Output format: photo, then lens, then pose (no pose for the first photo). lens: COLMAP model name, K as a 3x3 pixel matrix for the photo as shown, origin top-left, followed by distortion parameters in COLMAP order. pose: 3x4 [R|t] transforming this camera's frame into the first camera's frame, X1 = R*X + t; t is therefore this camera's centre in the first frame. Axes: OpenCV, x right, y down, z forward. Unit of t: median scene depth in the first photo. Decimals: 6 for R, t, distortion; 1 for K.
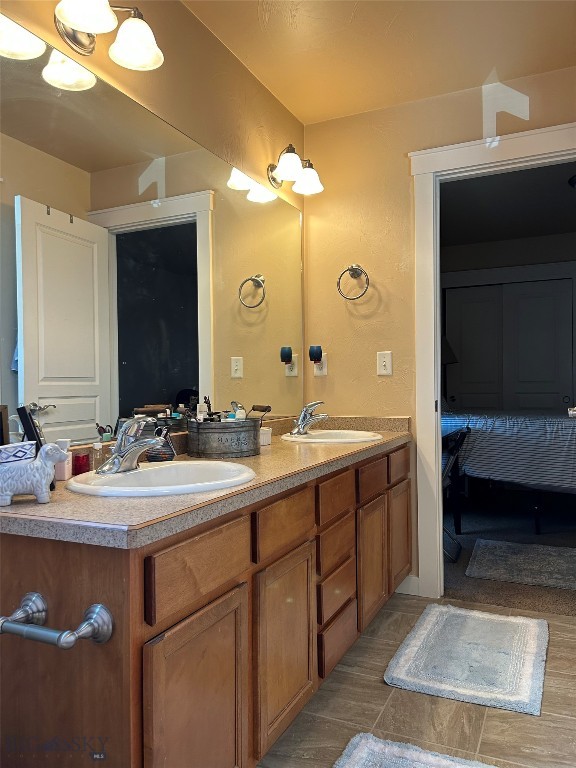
lens RADIAL K [[571.0, 0, 284.6], [0, 571.0, 388.4], [0, 0, 1]] dist [0.057347, -0.072796]
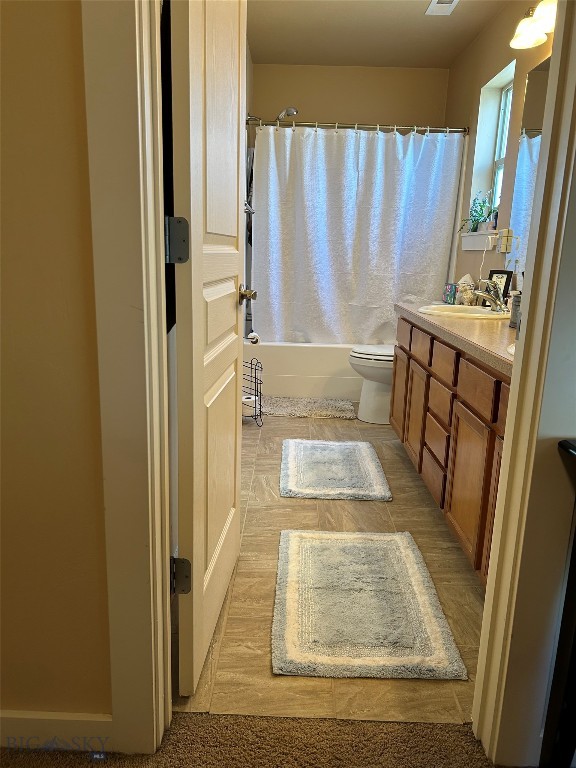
lens RADIAL K [[571.0, 0, 284.6], [0, 571.0, 388.4], [0, 0, 1]] dist [0.057347, -0.072796]
pose [[-0.908613, 0.083725, -0.409160, 0.904509], [-0.017340, 0.971292, 0.237258, -0.028041], [0.417278, 0.222670, -0.881077, 2.001834]]
